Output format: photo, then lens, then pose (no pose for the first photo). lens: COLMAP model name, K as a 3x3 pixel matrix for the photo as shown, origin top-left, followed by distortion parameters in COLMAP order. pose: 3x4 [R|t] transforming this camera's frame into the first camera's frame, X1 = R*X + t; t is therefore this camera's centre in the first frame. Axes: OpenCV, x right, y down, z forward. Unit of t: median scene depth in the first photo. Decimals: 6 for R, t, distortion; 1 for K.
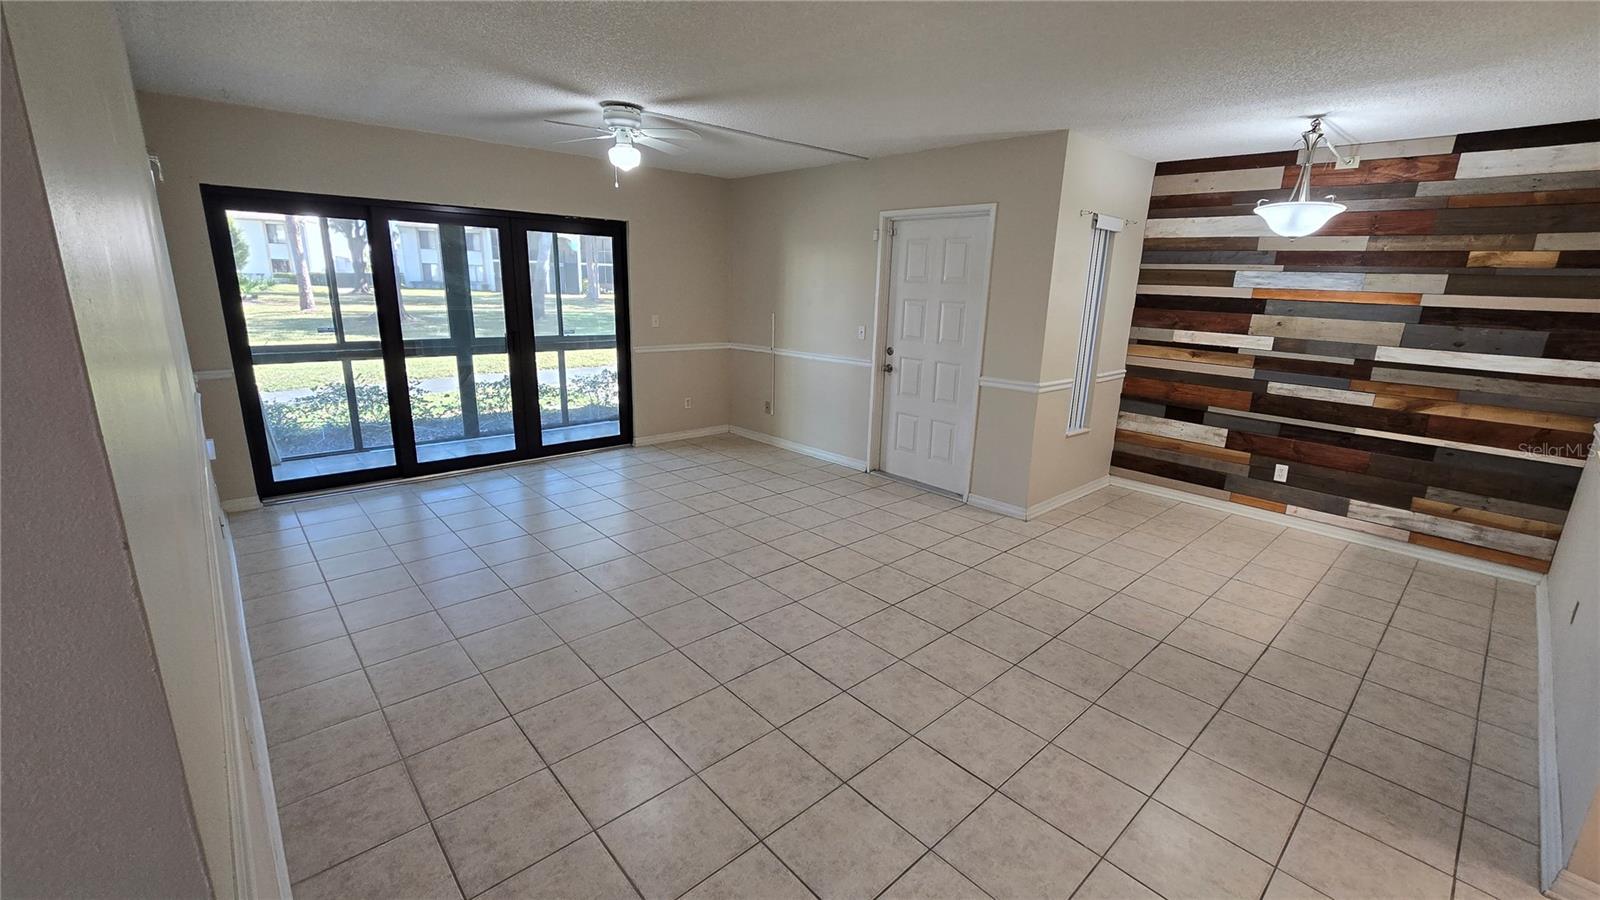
lens RADIAL K [[641.5, 0, 802.6], [0, 641.5, 442.4], [0, 0, 1]] dist [-0.000267, -0.000231]
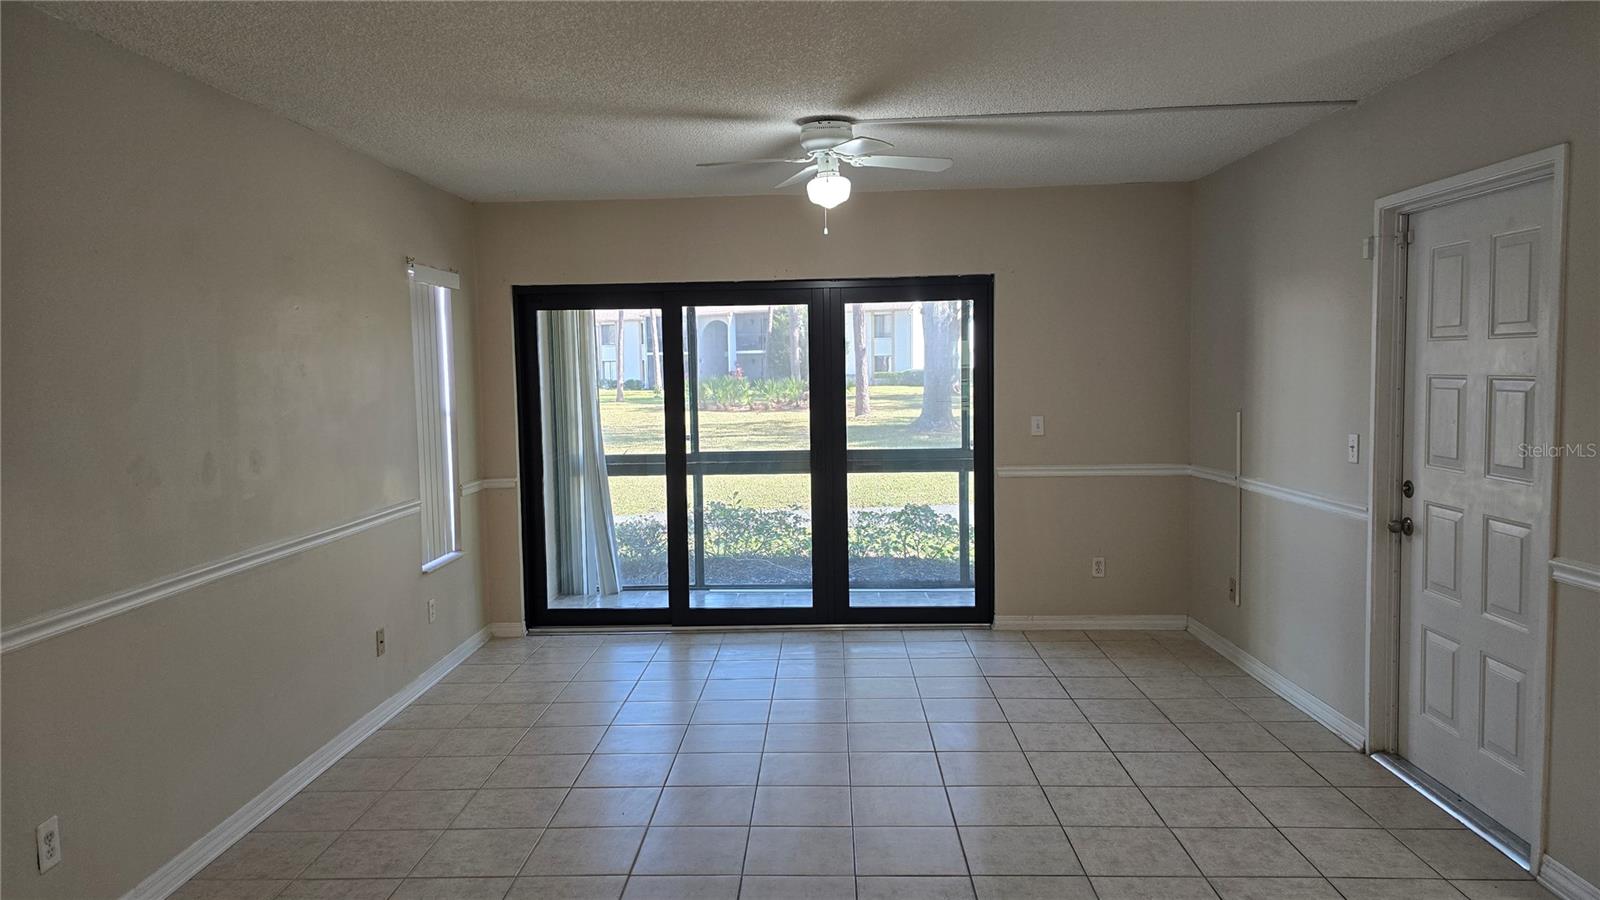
lens RADIAL K [[1032.7, 0, 799.0], [0, 1032.7, 442.2], [0, 0, 1]] dist [0.051910, -0.087981]
pose [[0.714561, 0.007975, -0.699528, 0.307640], [-0.129942, 0.984047, -0.121516, -0.026009], [0.687399, 0.177729, 0.704198, 0.159368]]
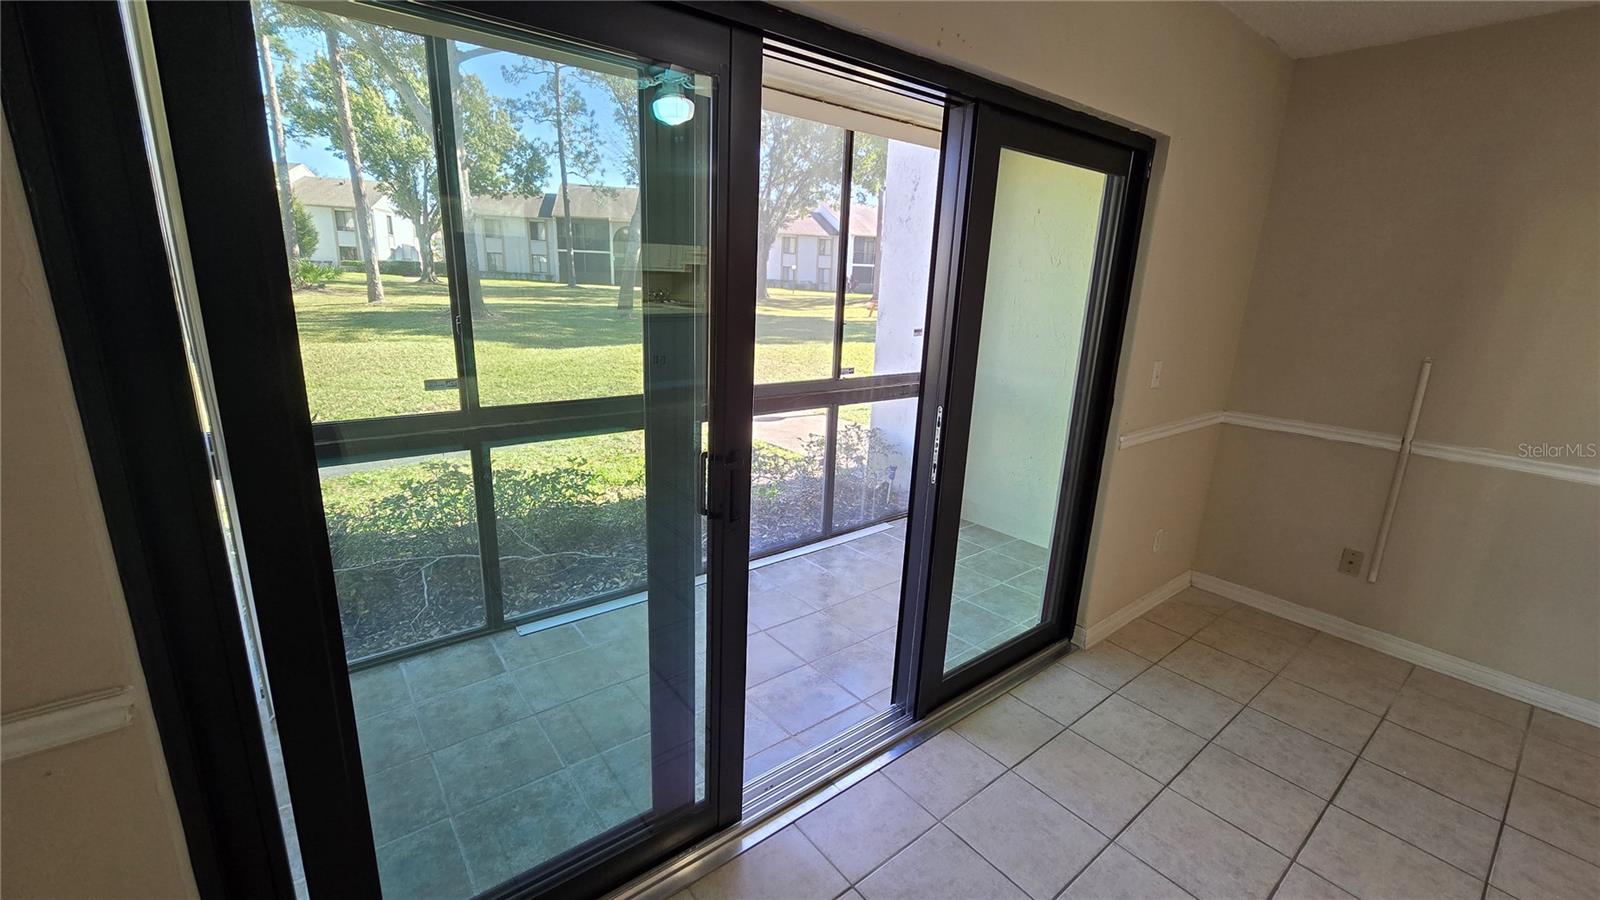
lens RADIAL K [[641.5, 0, 802.6], [0, 641.5, 442.4], [0, 0, 1]] dist [-0.000267, -0.000231]
pose [[0.997579, 0.028971, -0.063214, -0.458012], [-0.028353, 0.999541, 0.010650, -0.145687], [0.063493, -0.008832, 0.997943, 0.564318]]
